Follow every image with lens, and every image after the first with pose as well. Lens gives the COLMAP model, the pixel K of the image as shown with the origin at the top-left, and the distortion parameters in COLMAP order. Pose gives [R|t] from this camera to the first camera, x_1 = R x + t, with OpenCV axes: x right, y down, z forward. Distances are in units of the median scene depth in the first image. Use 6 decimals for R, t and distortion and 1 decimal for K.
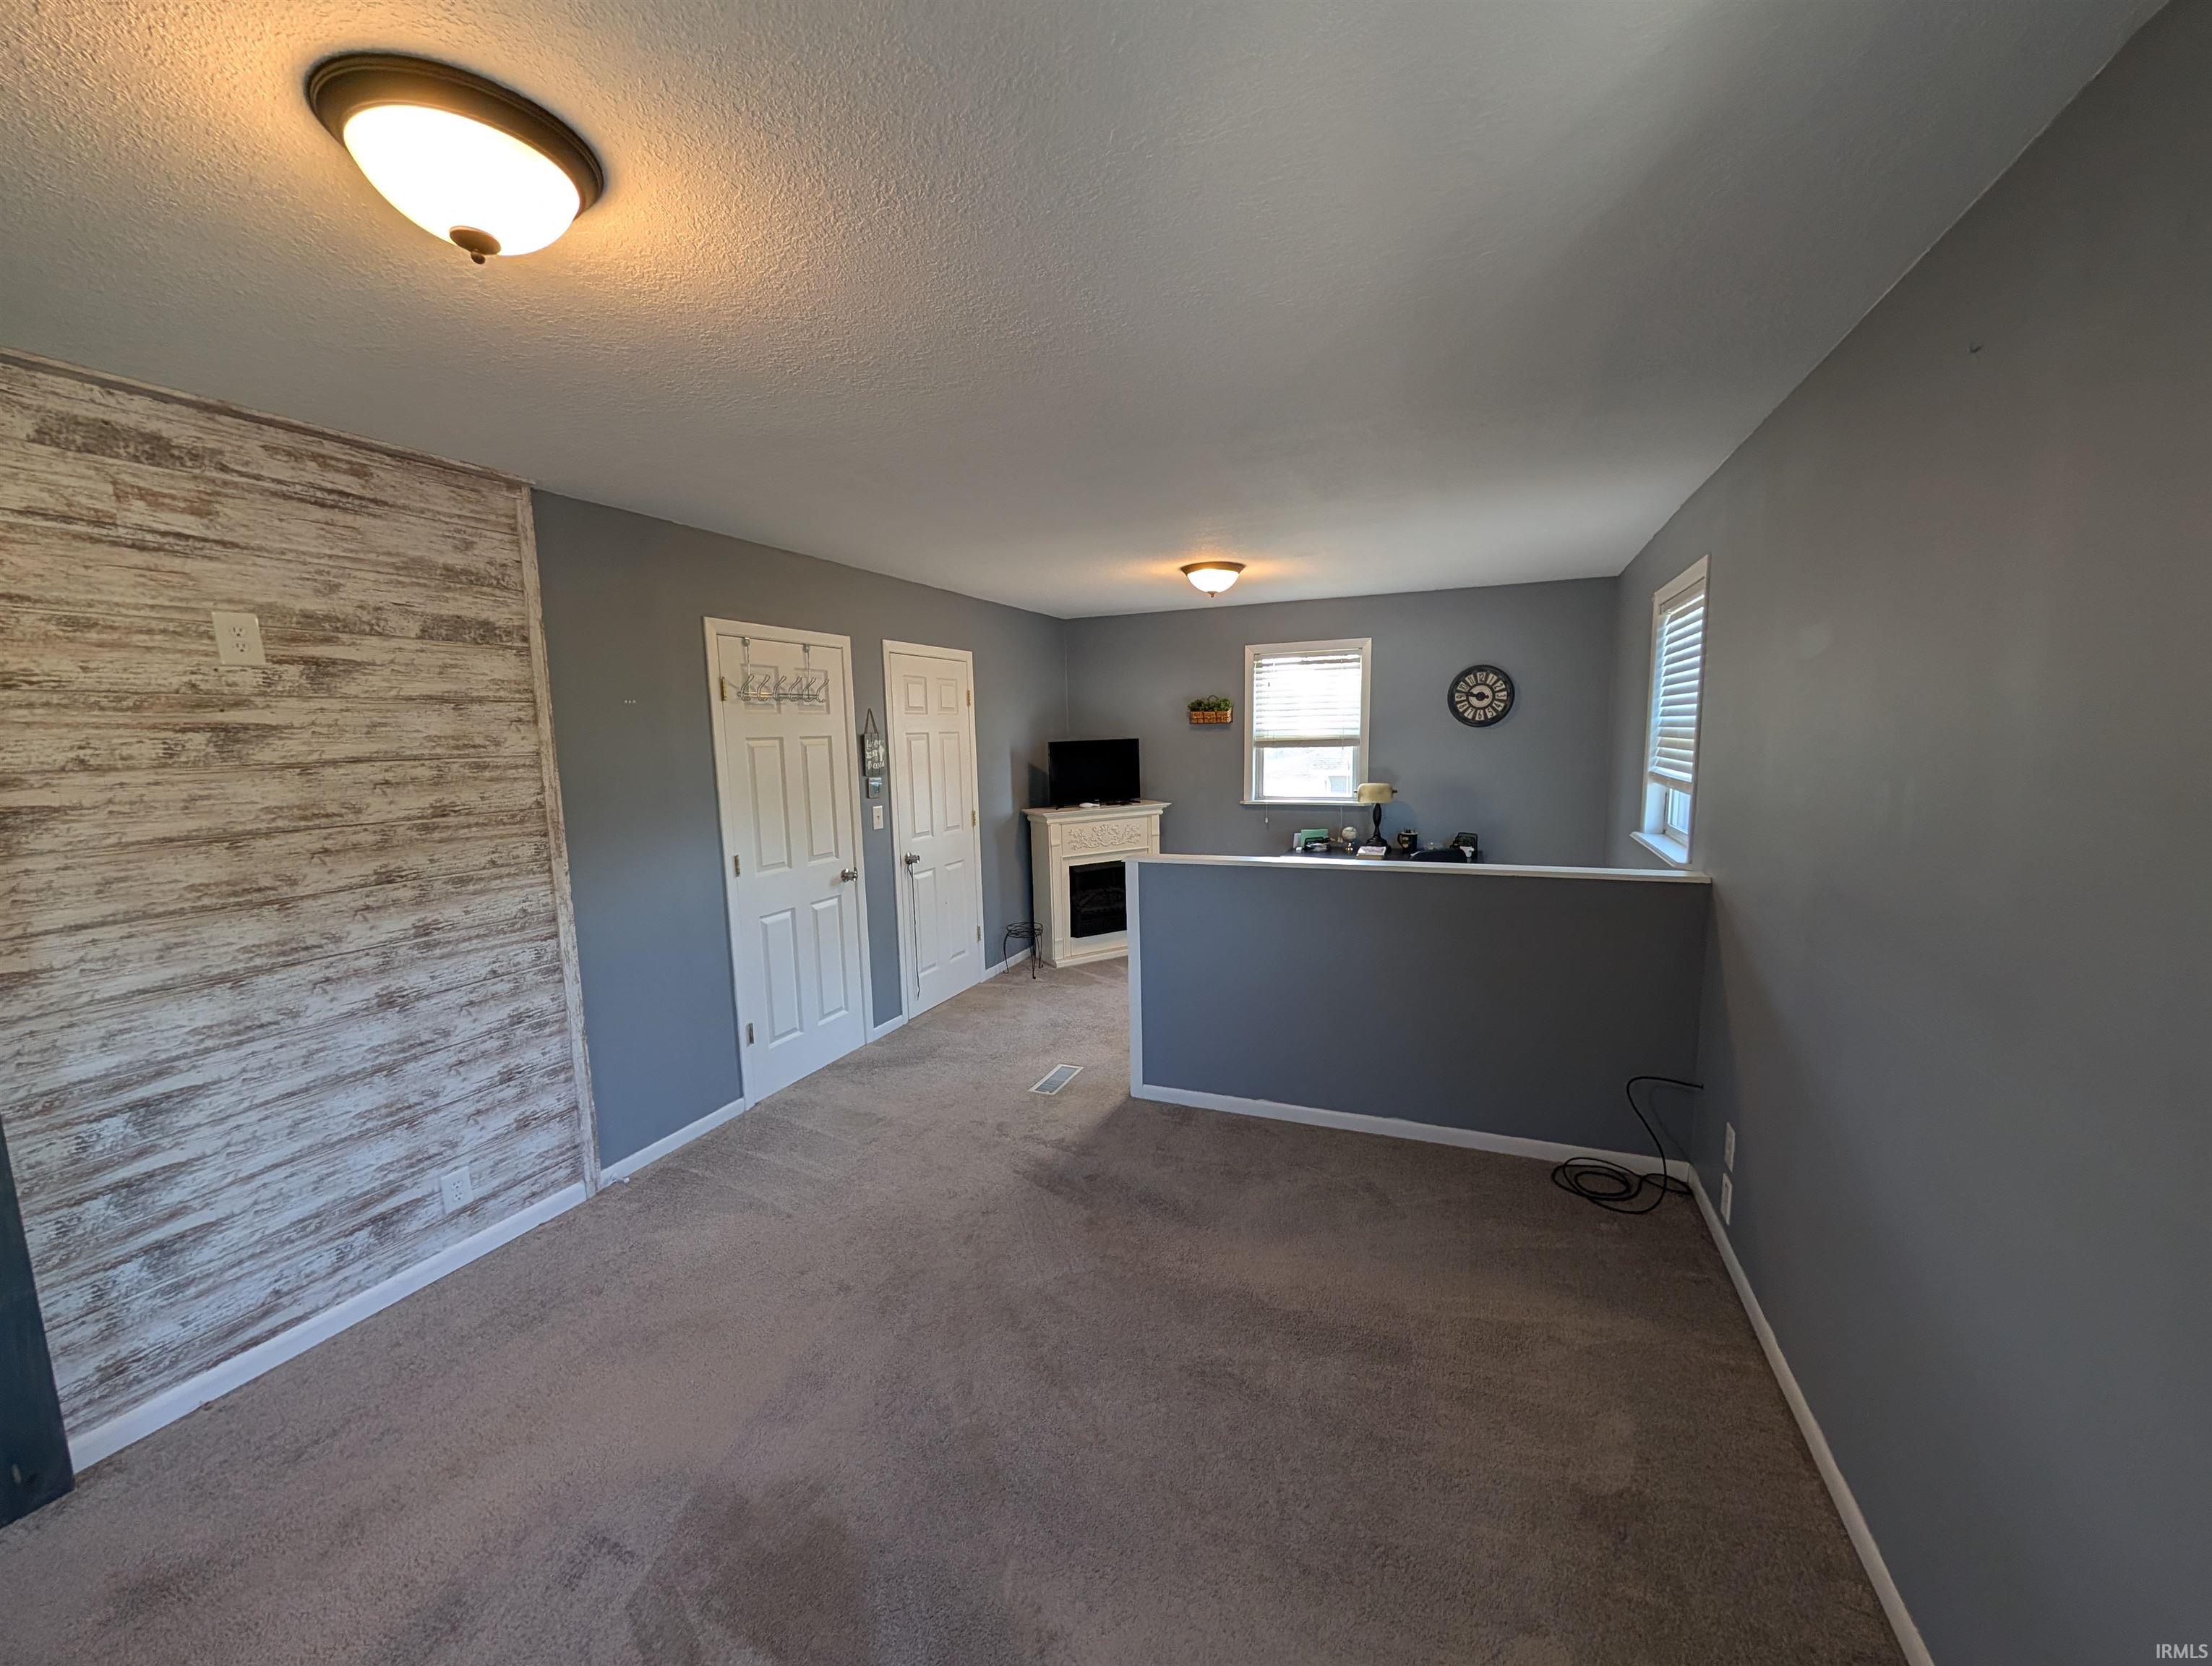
lens RADIAL K [[848.1, 0, 1105.3], [0, 848.1, 836.3], [0, 0, 1]] dist [-0.001930, -0.000005]
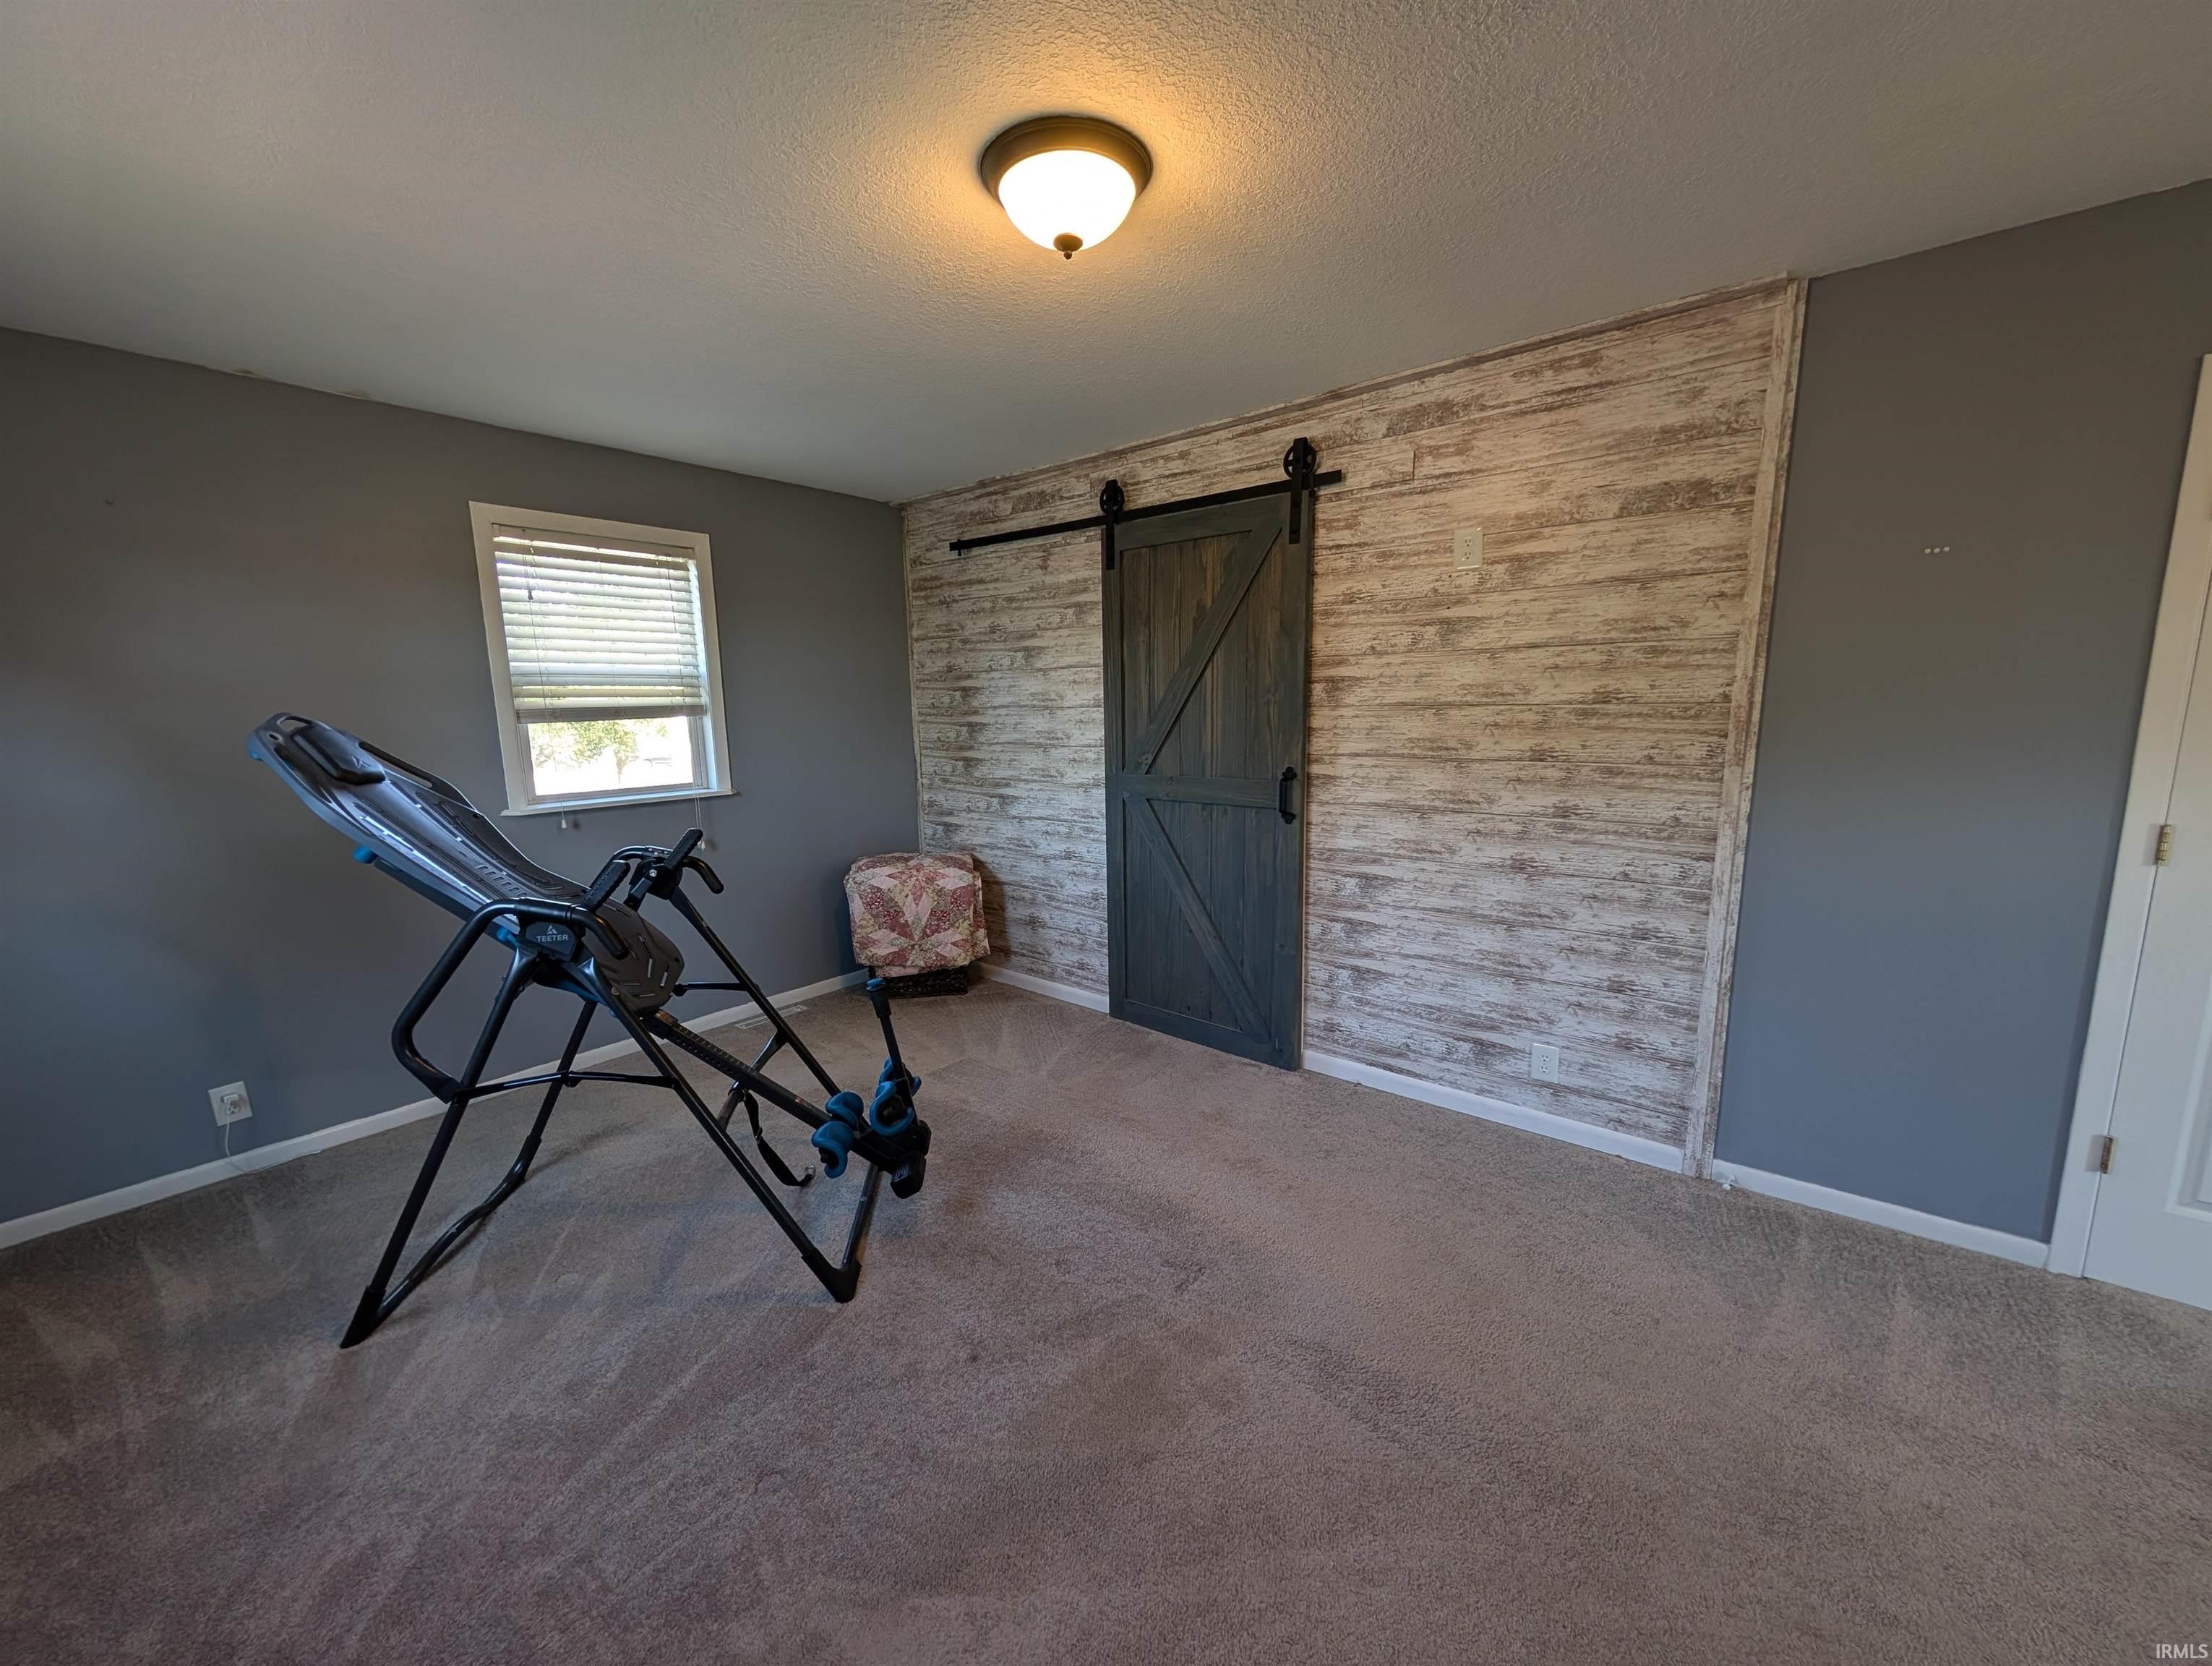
lens RADIAL K [[848.1, 0, 1094.1], [0, 848.1, 842.3], [0, 0, 1]] dist [-0.001930, -0.000005]
pose [[-0.273509, 0.181751, -0.944542, 0.359992], [-0.098047, 0.971603, 0.215349, -0.021636], [0.956859, 0.151510, -0.247922, 0.748073]]
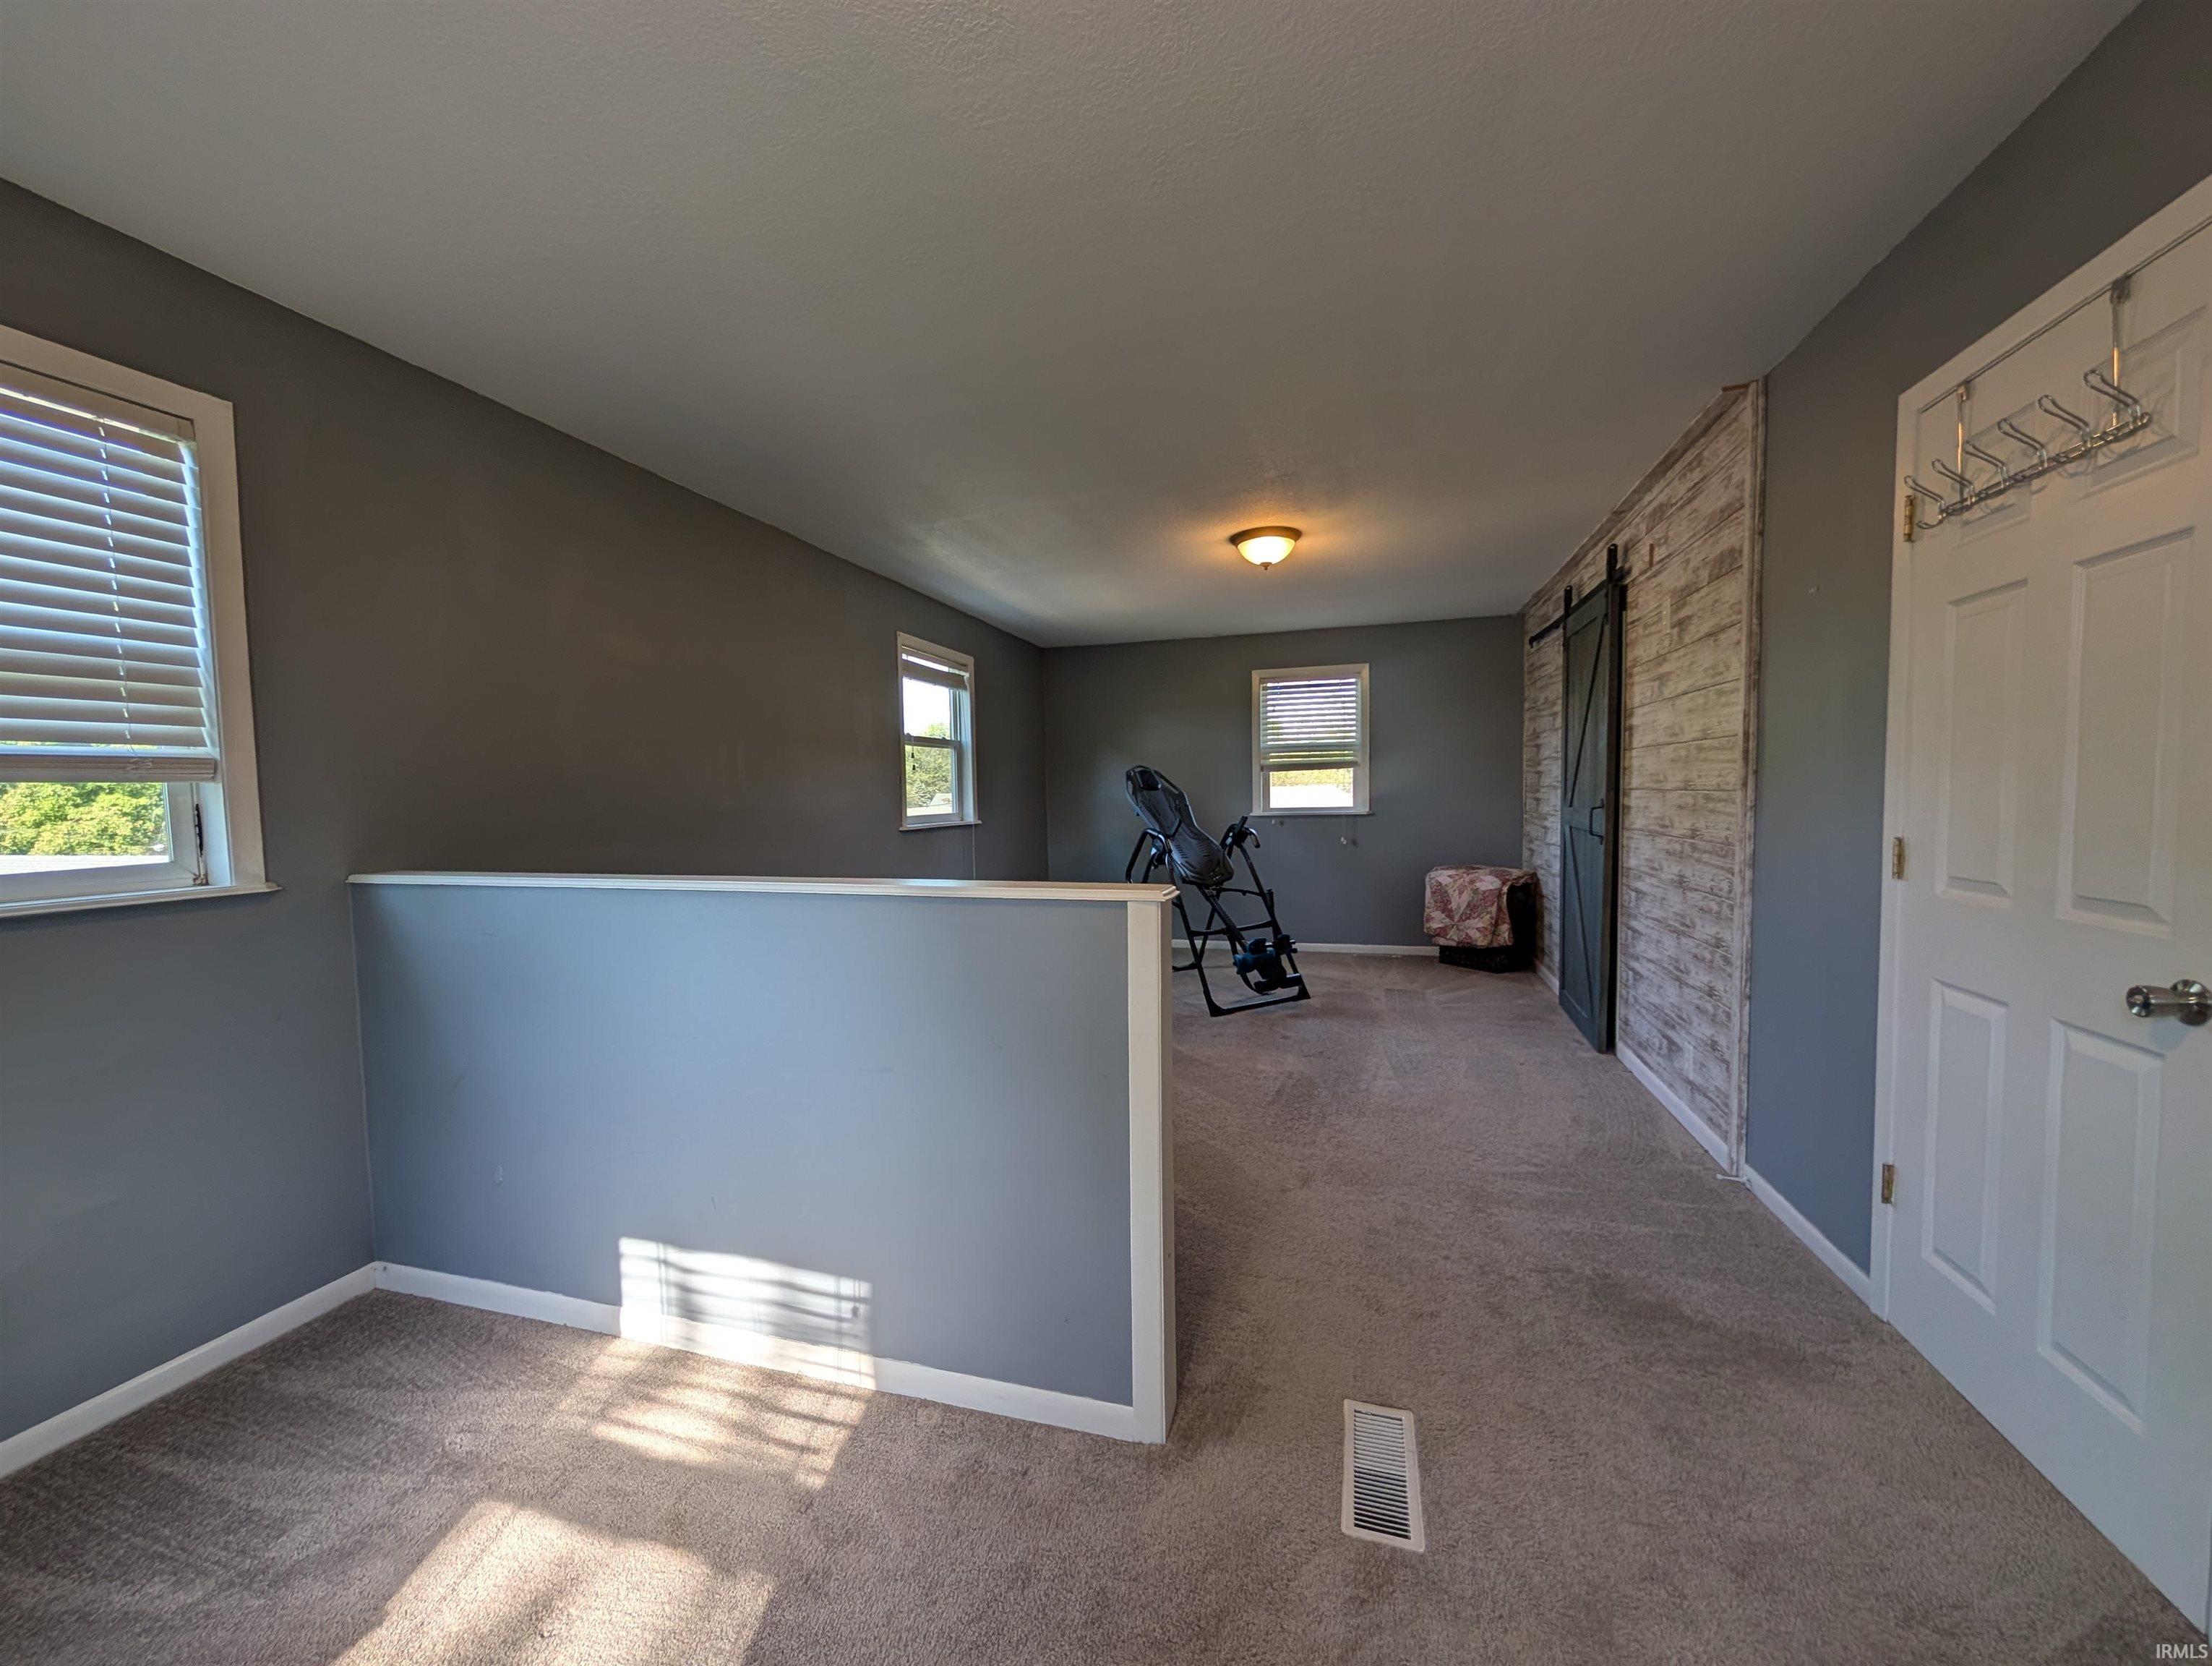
lens RADIAL K [[848.1, 0, 1112.6], [0, 848.1, 833.1], [0, 0, 1]] dist [-0.001930, -0.000005]
pose [[-0.989919, 0.047807, -0.133324, 0.175075], [0.023869, 0.984159, 0.175672, -0.125957], [0.139611, 0.170718, -0.975379, 2.155741]]
